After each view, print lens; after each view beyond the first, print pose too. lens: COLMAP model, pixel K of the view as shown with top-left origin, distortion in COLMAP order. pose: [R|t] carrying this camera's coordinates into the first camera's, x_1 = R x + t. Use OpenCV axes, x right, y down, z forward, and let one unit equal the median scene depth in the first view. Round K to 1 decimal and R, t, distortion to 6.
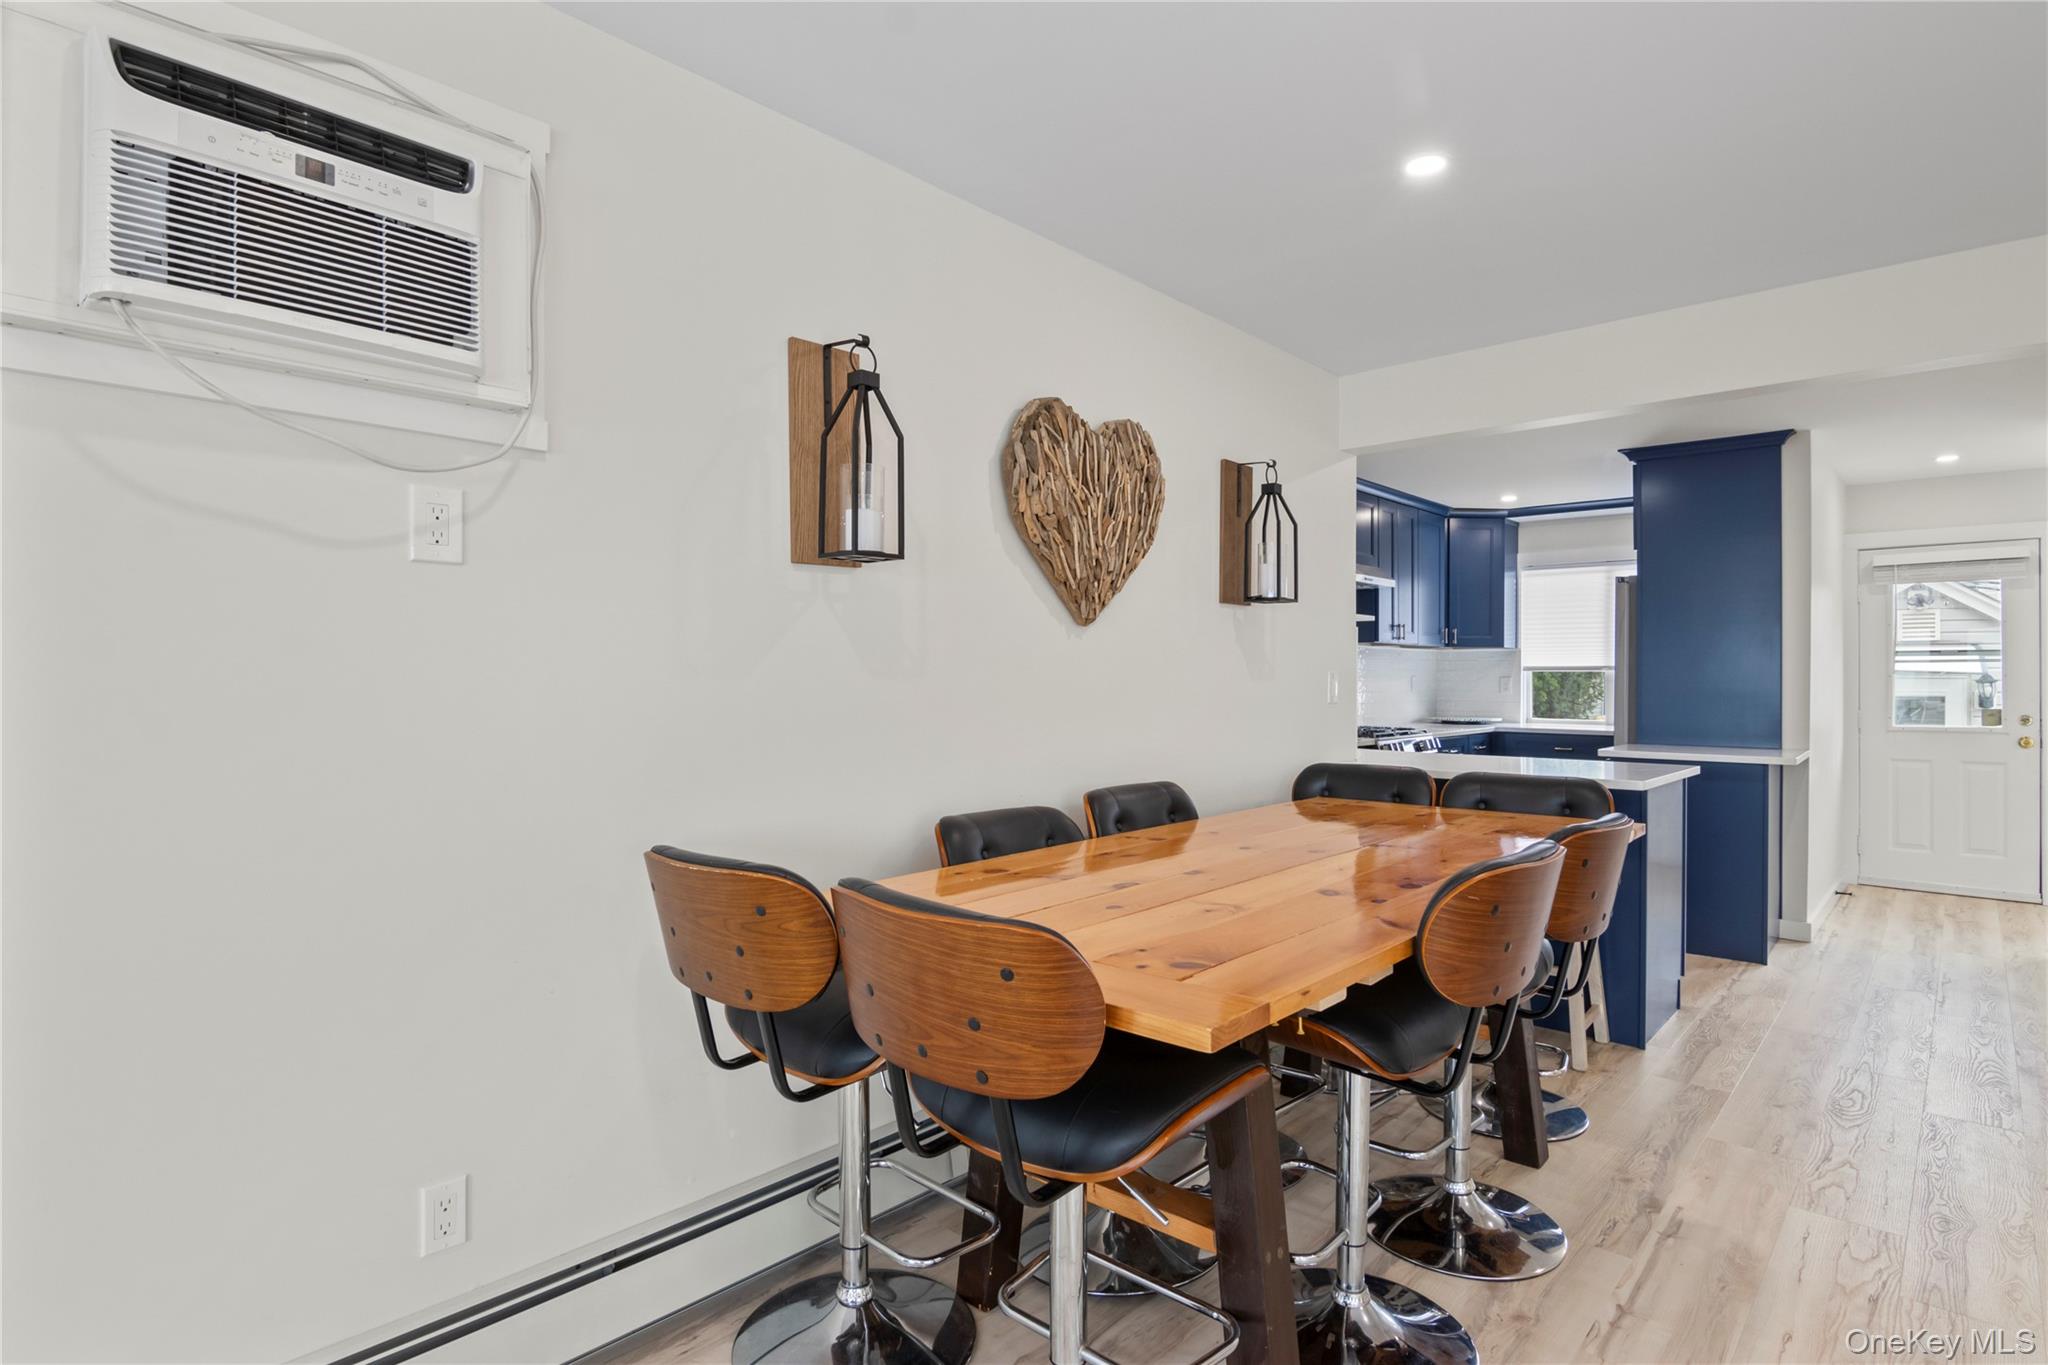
lens RADIAL K [[1041.4, 0, 1024.0], [0, 1041.4, 682.5], [0, 0, 1]] dist [0.052965, 0.000076]
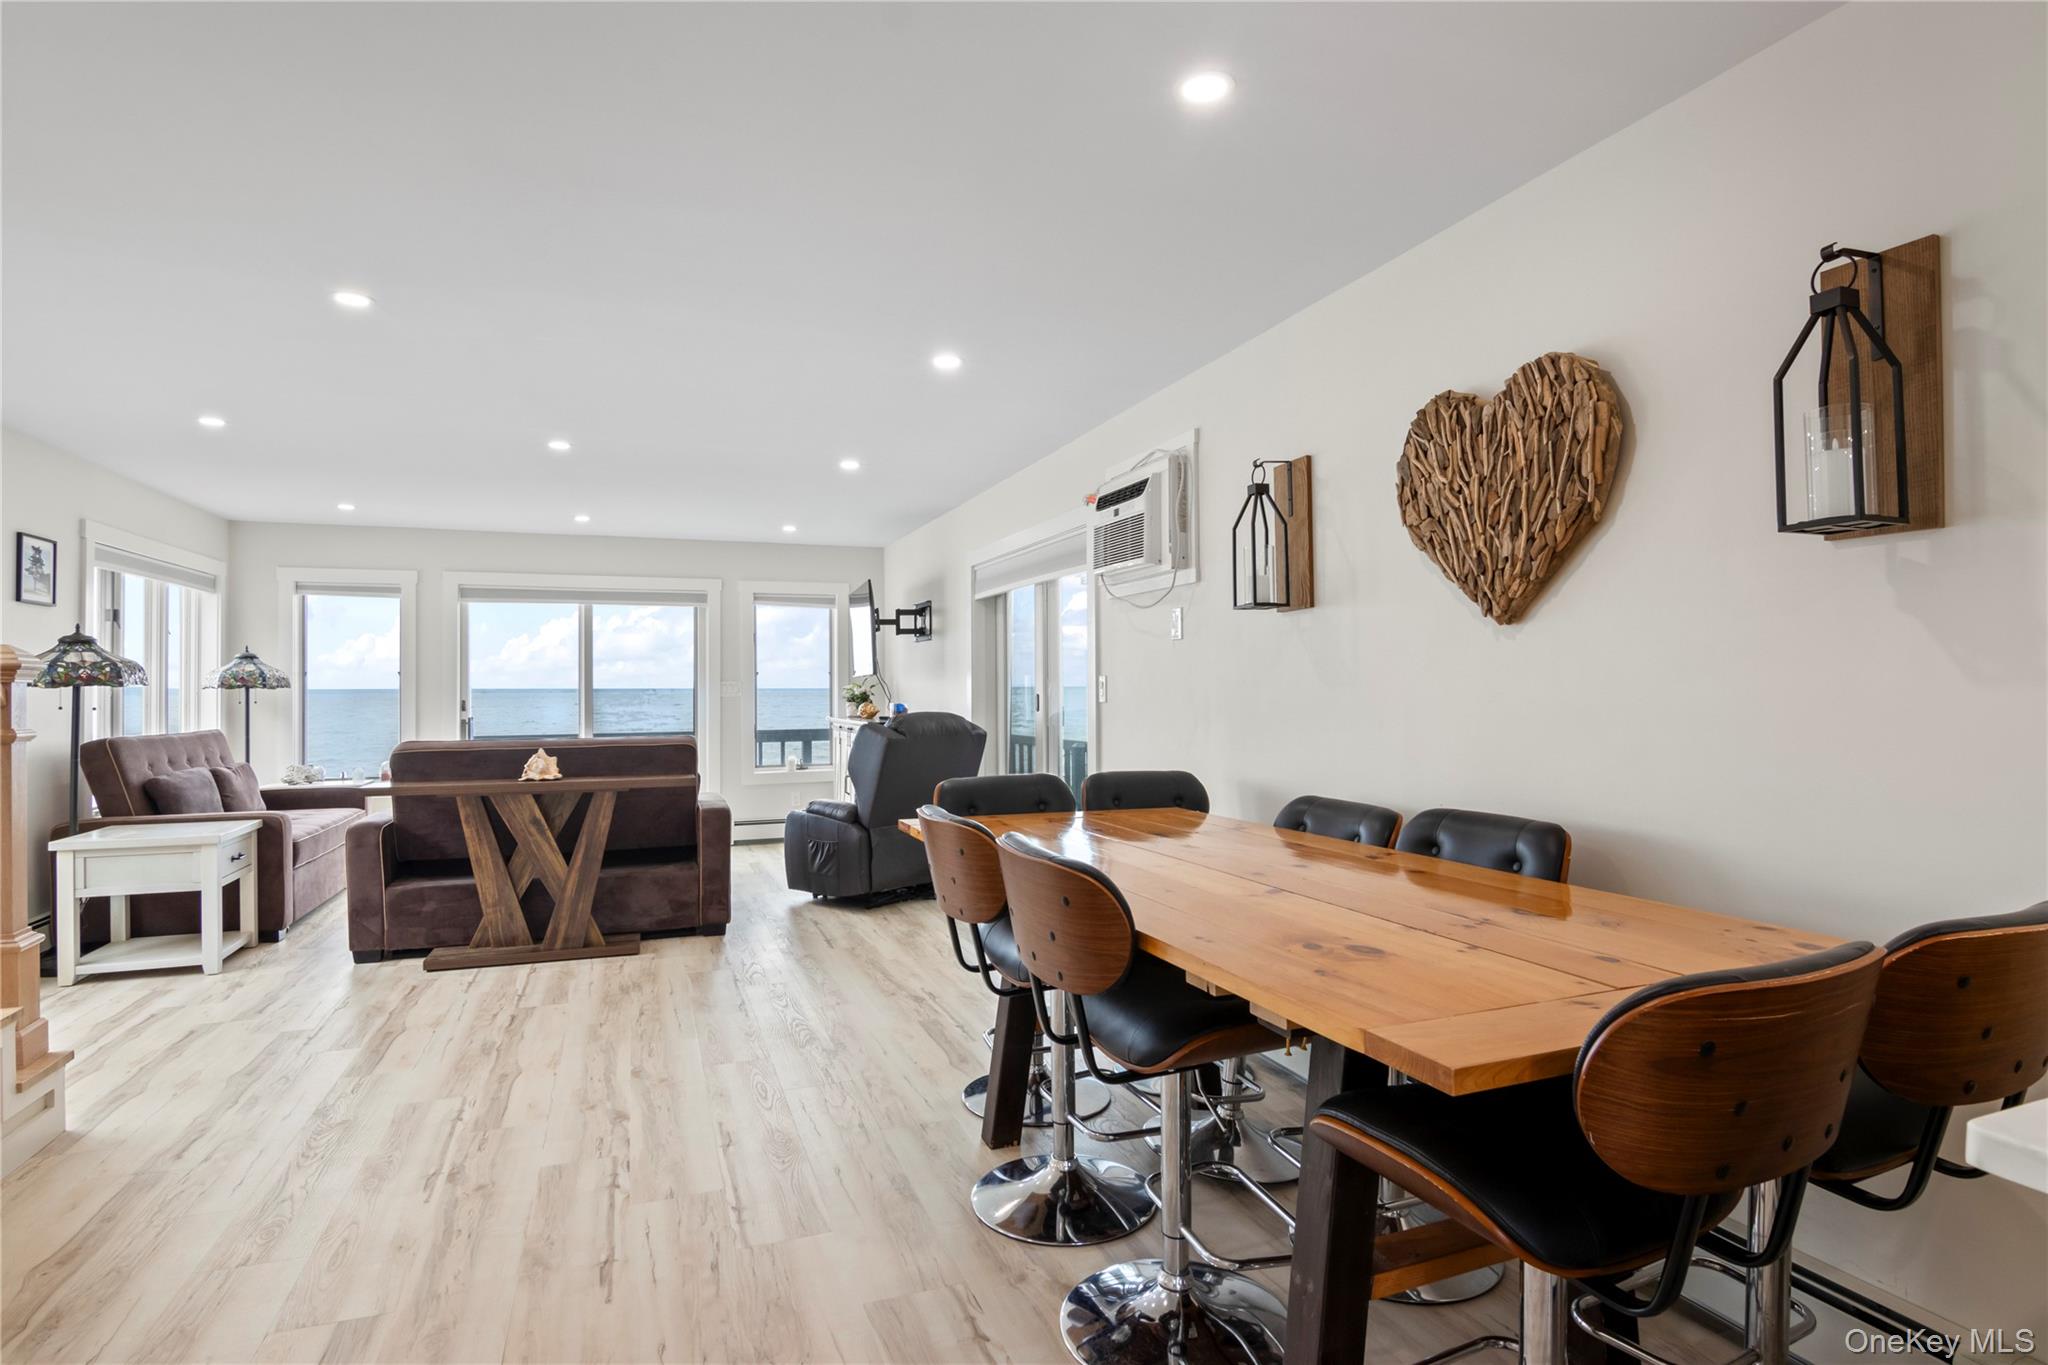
lens RADIAL K [[1046.7, 0, 1024.0], [0, 1046.7, 682.5], [0, 0, 1]] dist [-0.001496, -0.000273]
pose [[-0.445782, -0.004027, -0.895132, 0.821841], [0.001355, 0.999986, -0.005173, -0.004713], [0.895140, -0.003519, -0.445771, 0.858590]]
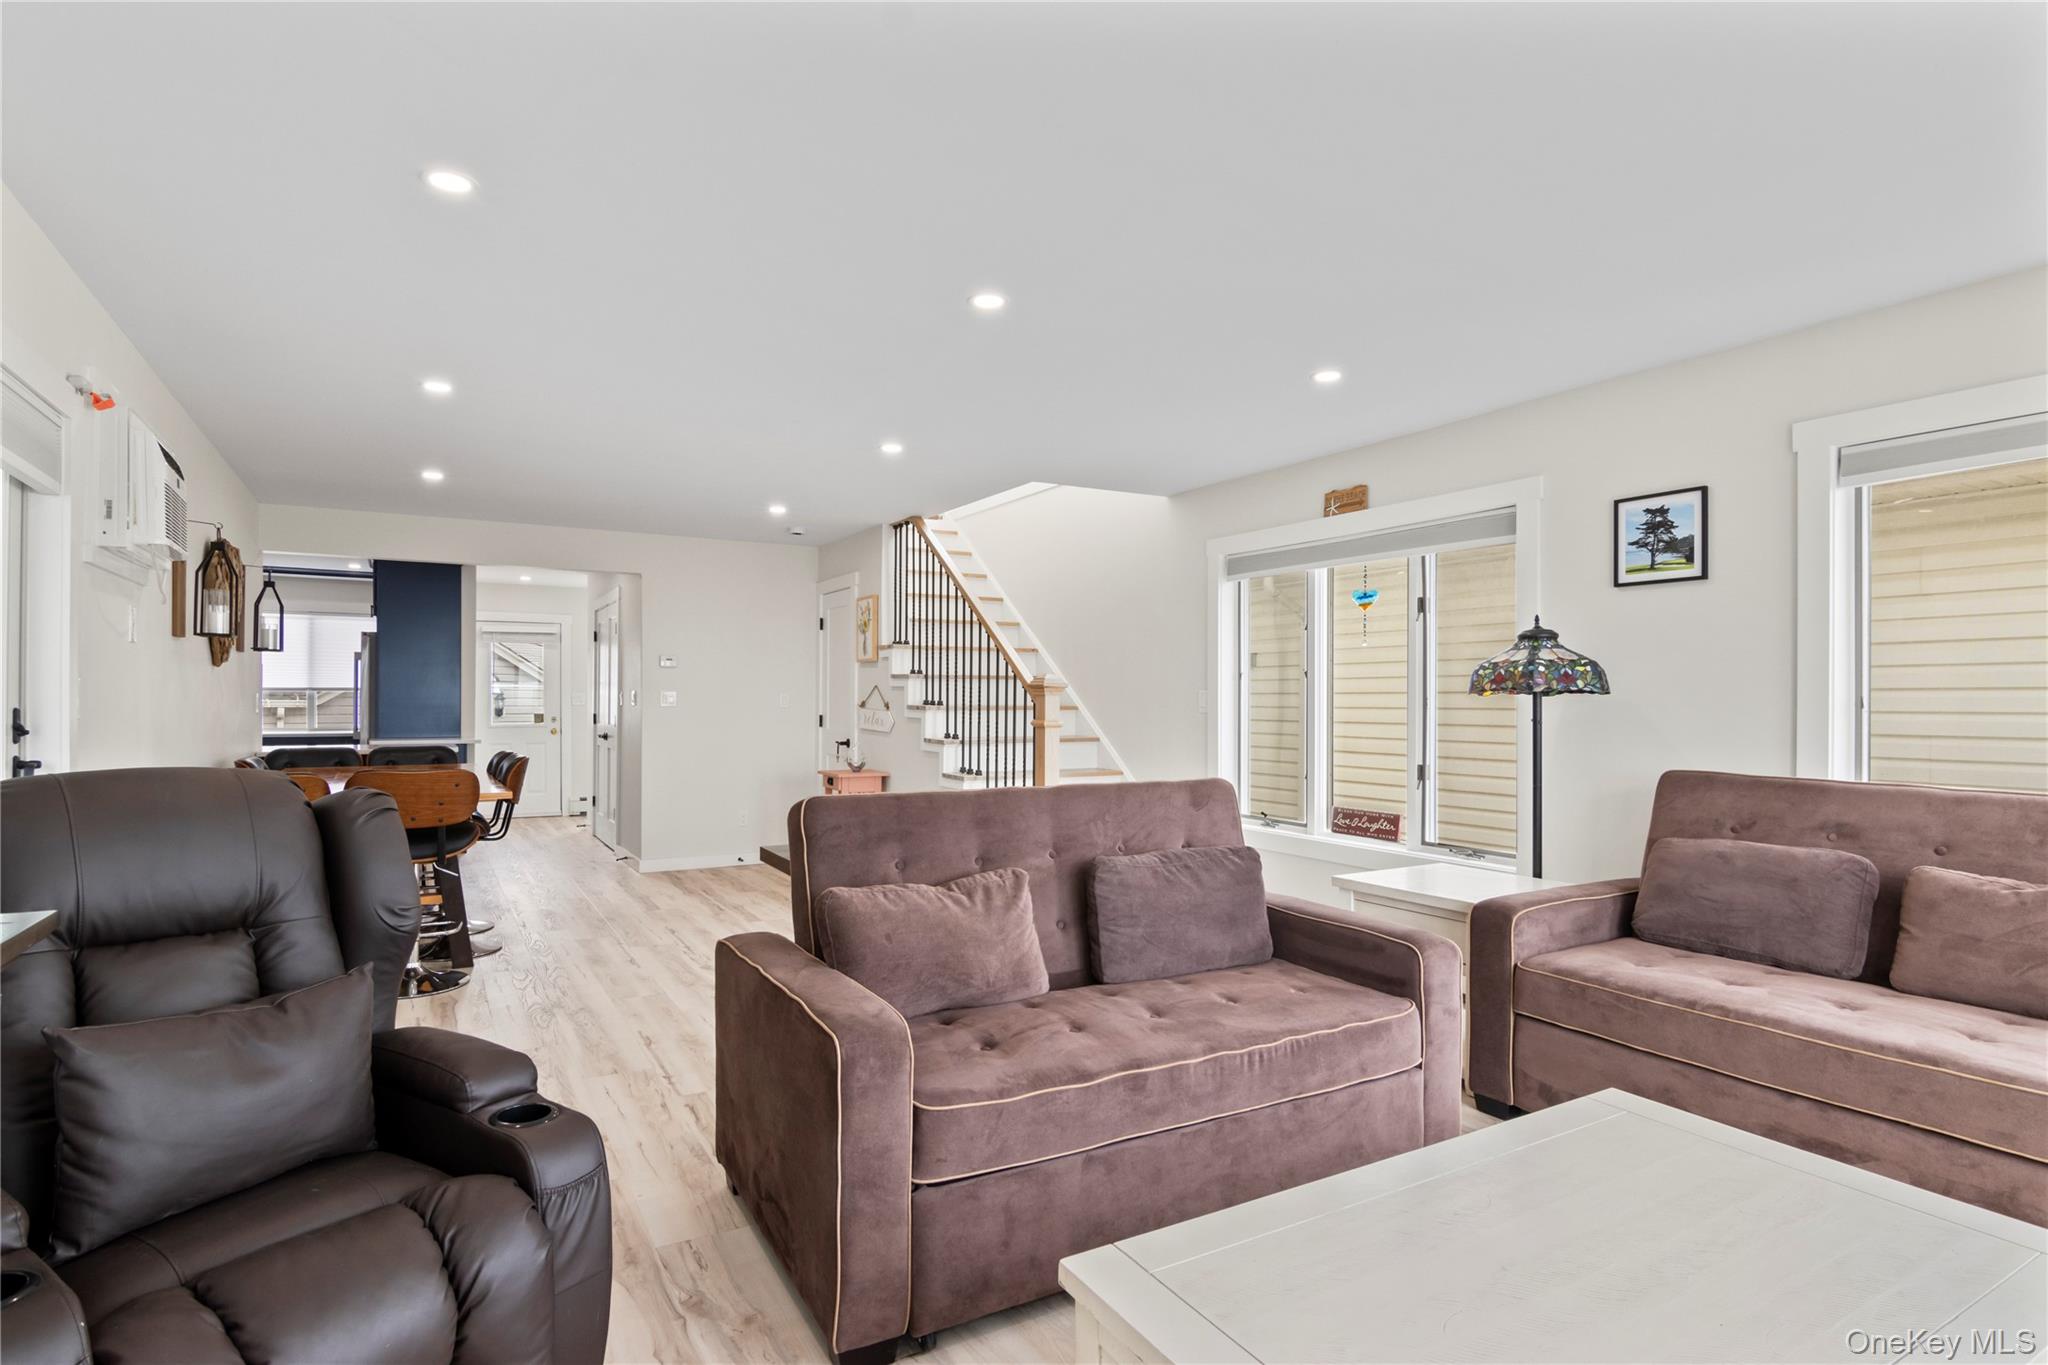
lens RADIAL K [[1046.7, 0, 1024.0], [0, 1046.7, 682.5], [0, 0, 1]] dist [-0.001496, -0.000273]
pose [[0.300517, 0.016380, 0.953636, -1.040184], [-0.001730, 0.999860, -0.016628, -0.001684], [-0.953775, 0.003347, 0.300503, -0.672944]]
